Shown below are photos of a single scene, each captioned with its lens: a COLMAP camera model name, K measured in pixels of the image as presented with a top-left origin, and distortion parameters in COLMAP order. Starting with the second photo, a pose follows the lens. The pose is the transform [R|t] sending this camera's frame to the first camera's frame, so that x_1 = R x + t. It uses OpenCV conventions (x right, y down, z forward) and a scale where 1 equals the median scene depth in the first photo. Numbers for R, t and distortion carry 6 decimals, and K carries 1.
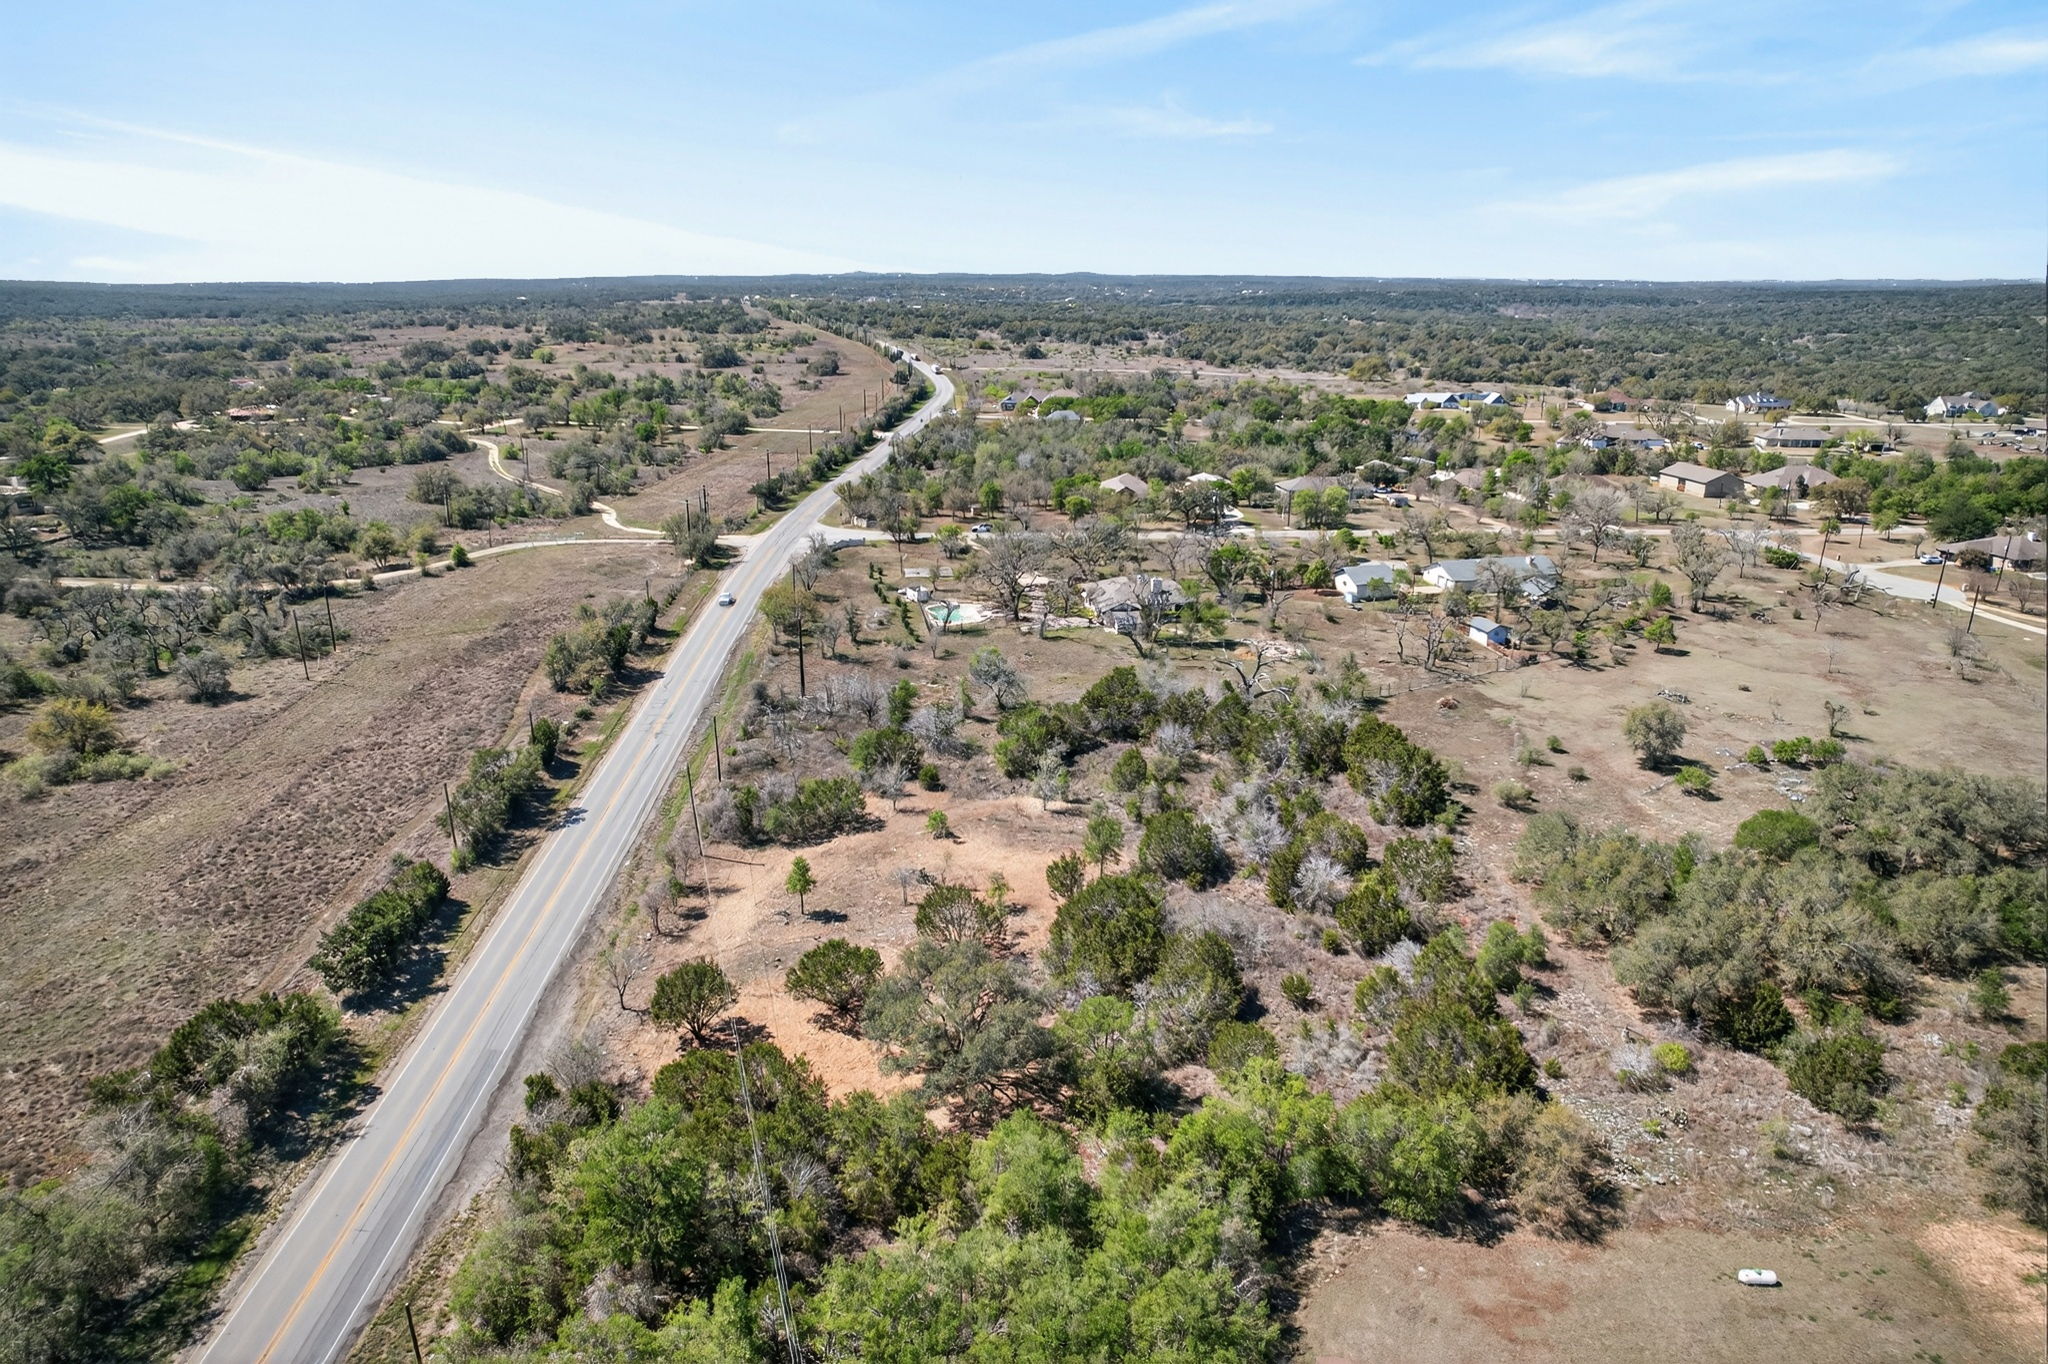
lens RADIAL K [[1311.4, 0, 1024.0], [0, 1311.4, 682.0], [0, 0, 1]] dist [-0.074412, 0.071791]
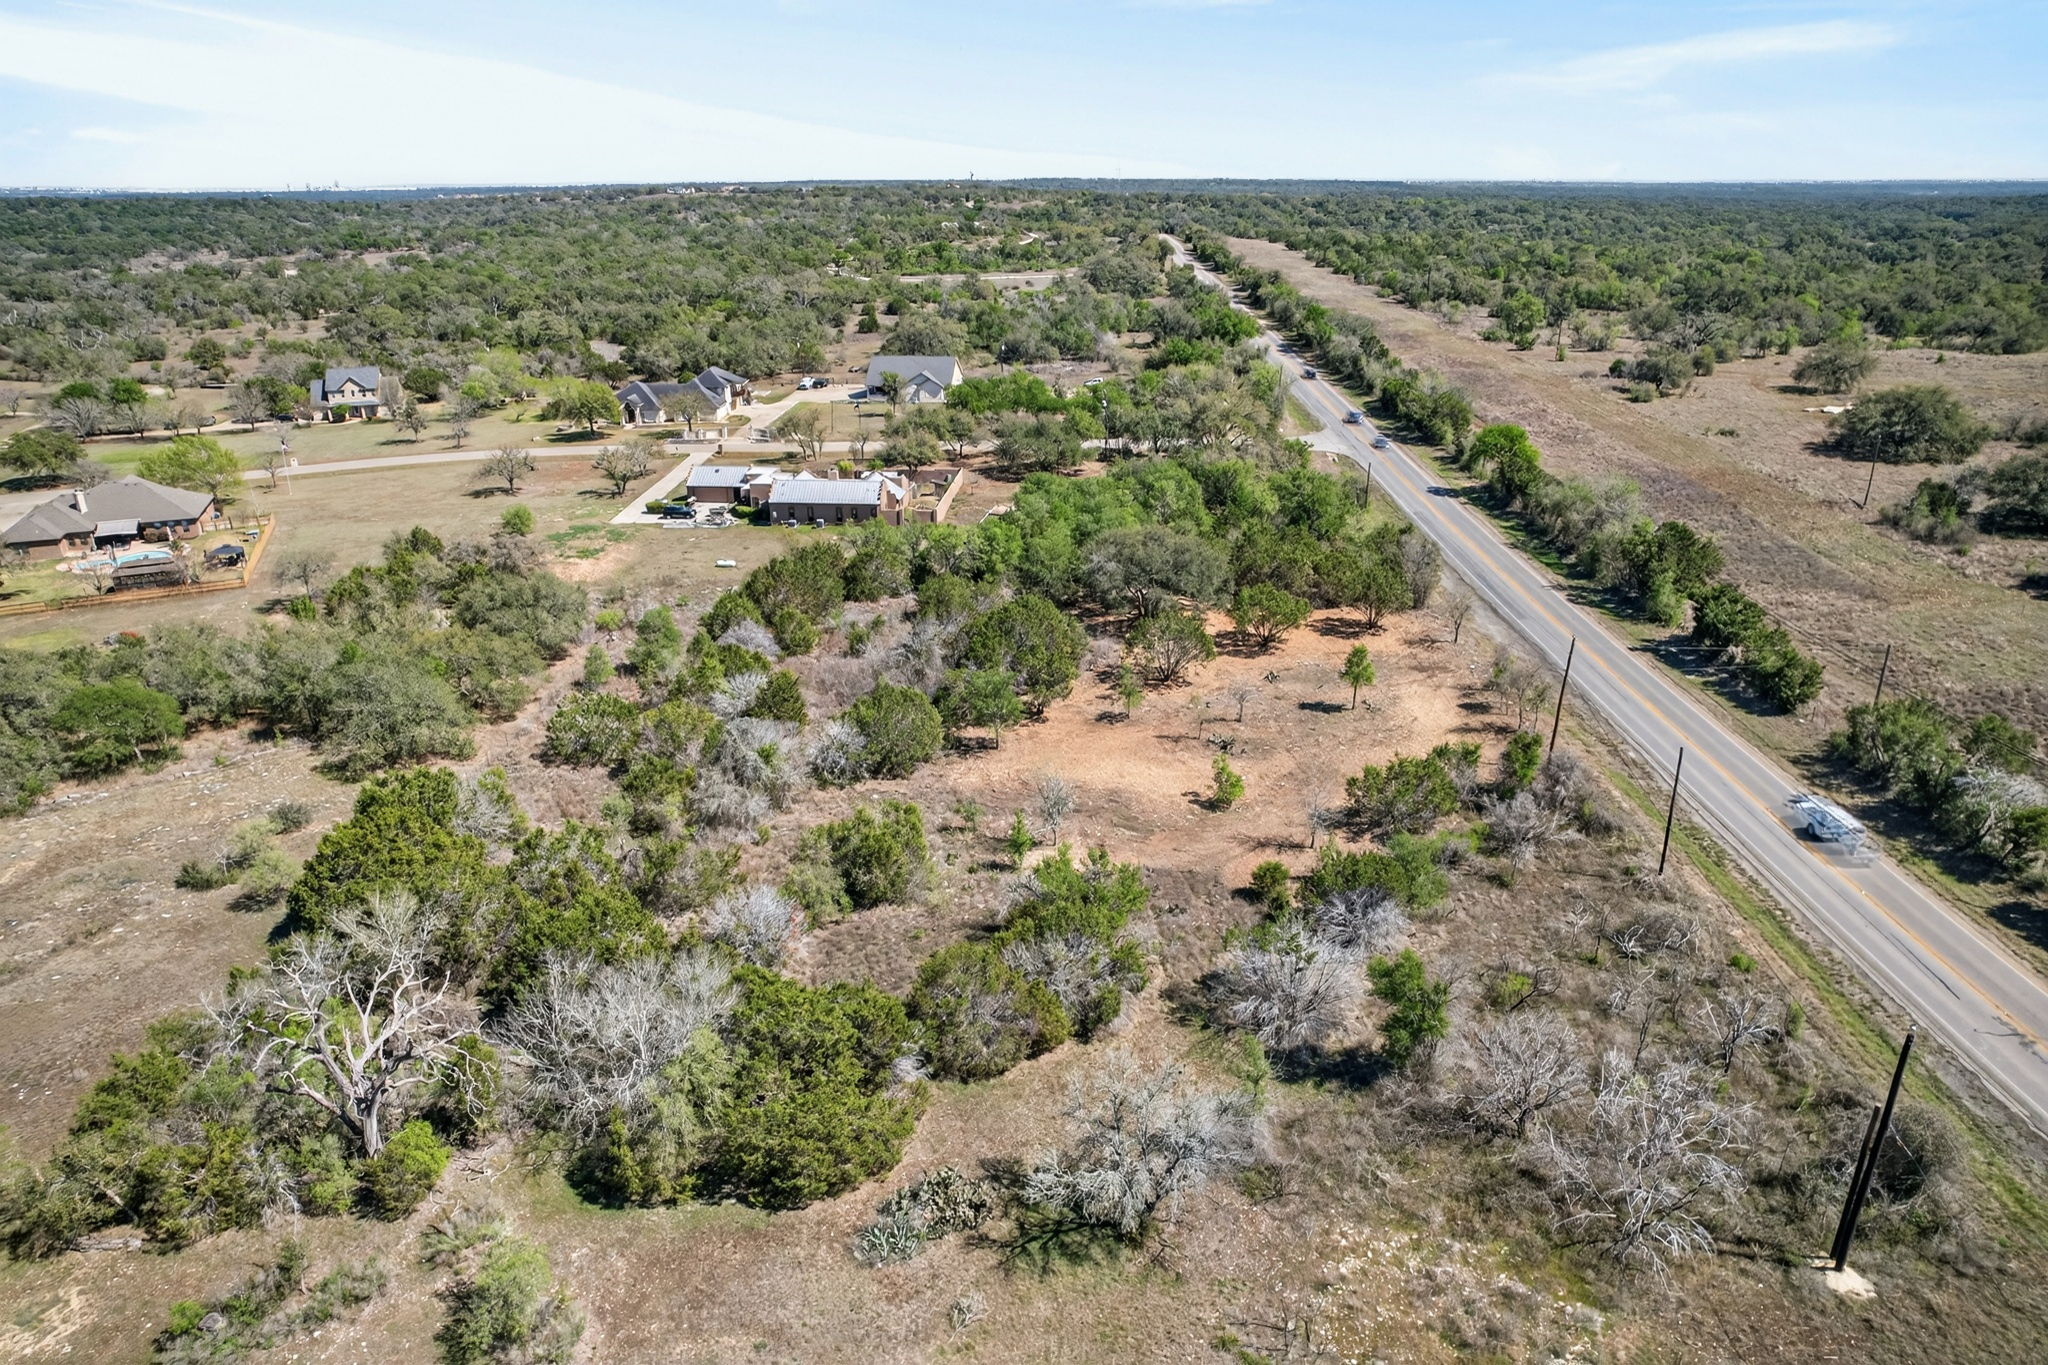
lens RADIAL K [[1311.4, 0, 1024.0], [0, 1311.4, 682.5], [0, 0, 1]] dist [-0.074412, 0.071791]
pose [[-0.996918, -0.025019, 0.074356, -0.010968], [0.027373, 0.777295, 0.628540, -0.291578], [-0.073522, 0.628638, -0.774215, 1.254670]]
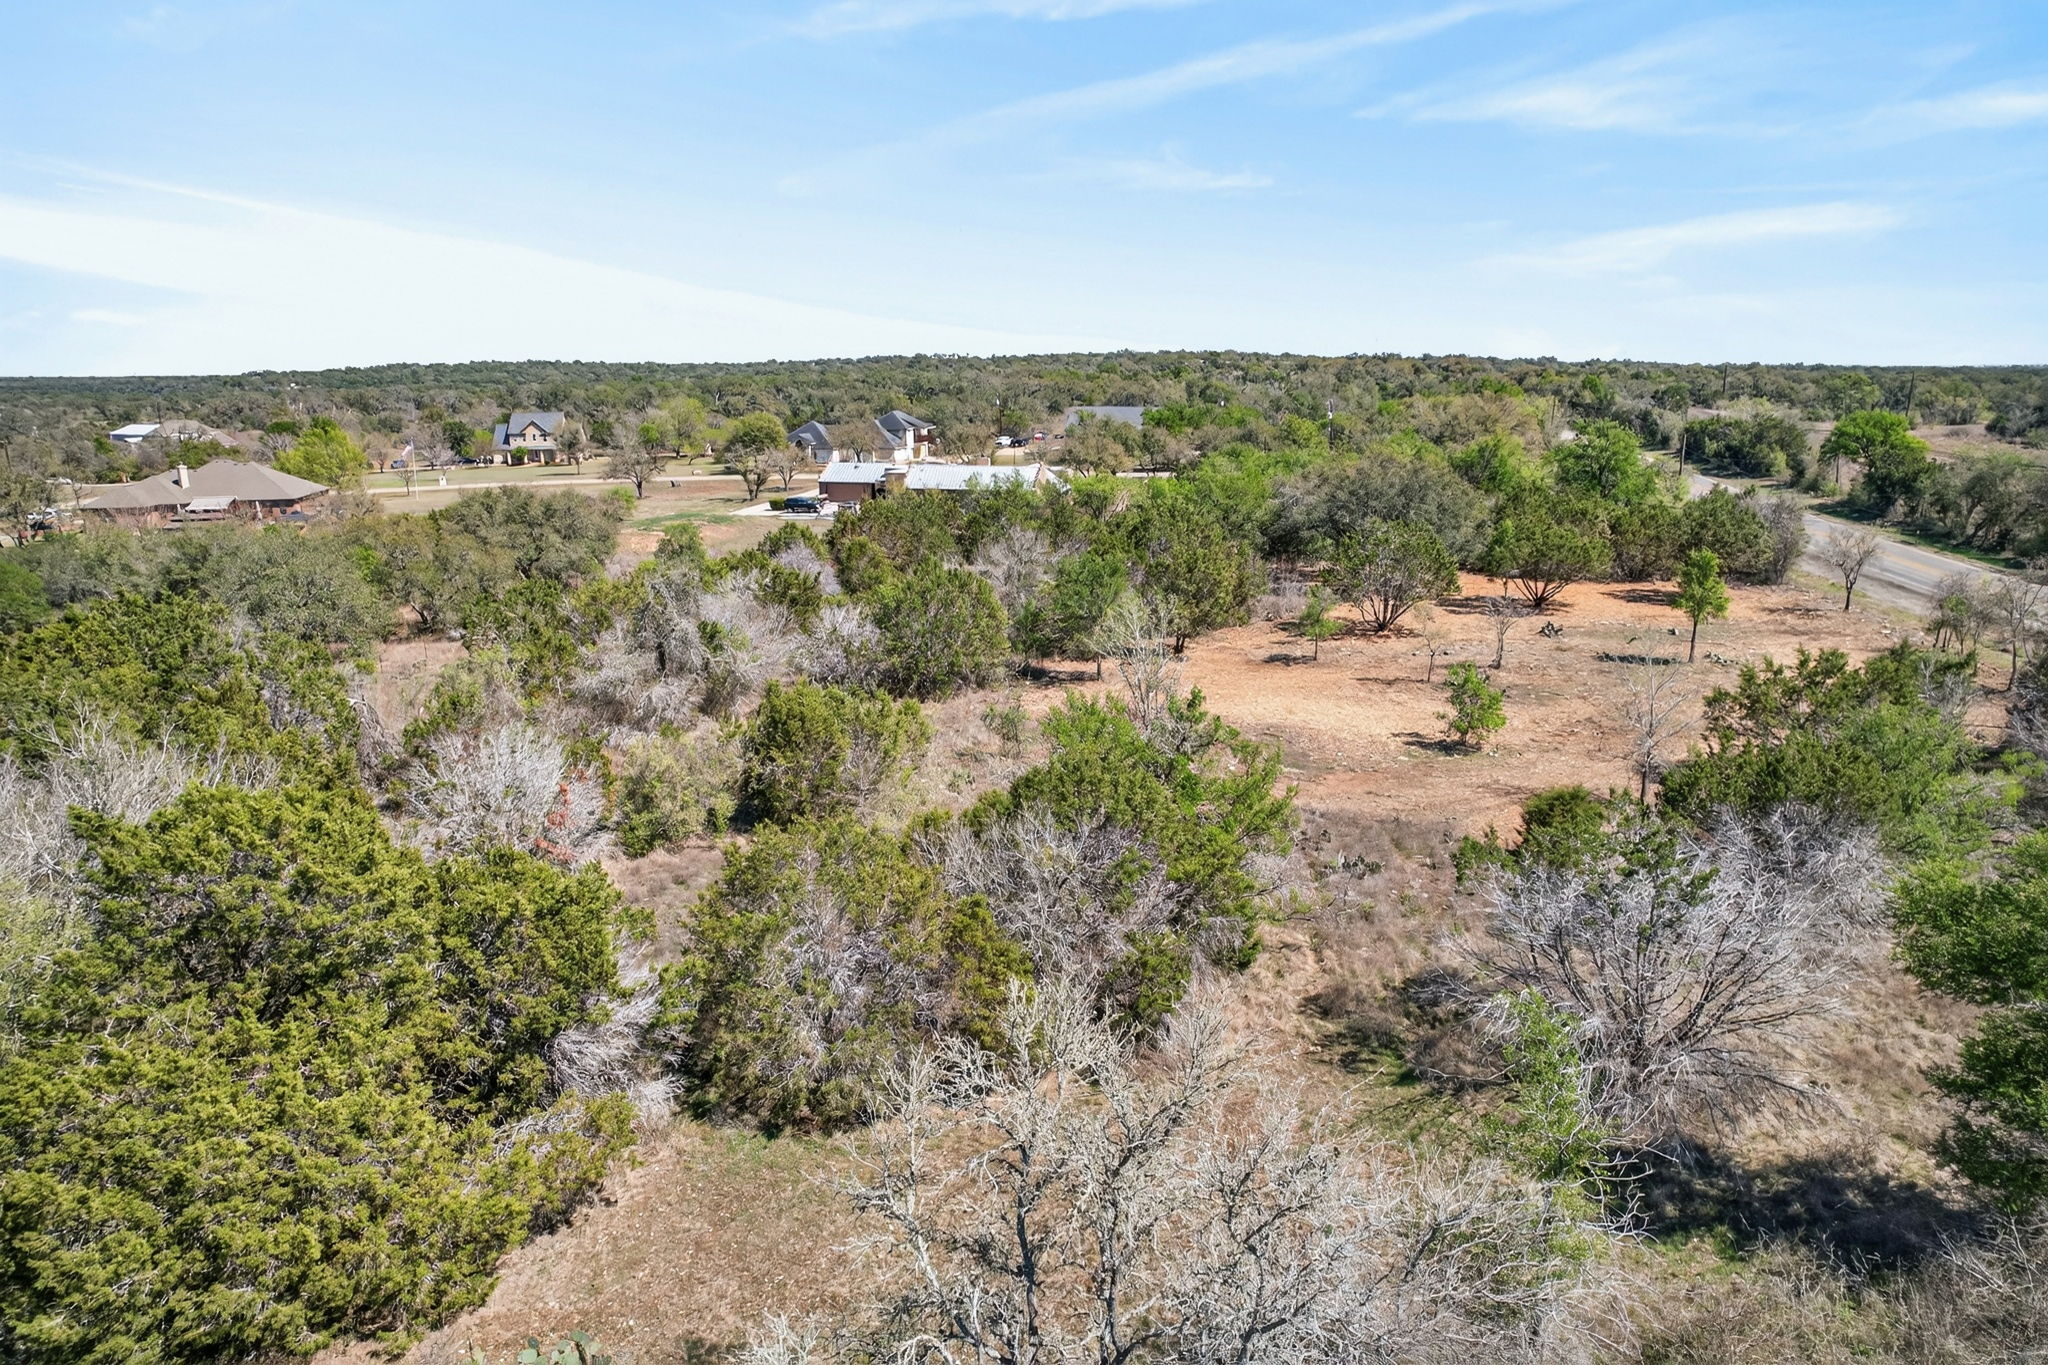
lens RADIAL K [[1311.4, 0, 1024.0], [0, 1311.4, 682.5], [0, 0, 1]] dist [-0.074412, 0.071791]
pose [[-0.964186, -0.058764, 0.258636, -0.033530], [0.085051, 0.855147, 0.511361, -0.076151], [-0.251221, 0.515044, -0.819522, 1.120831]]
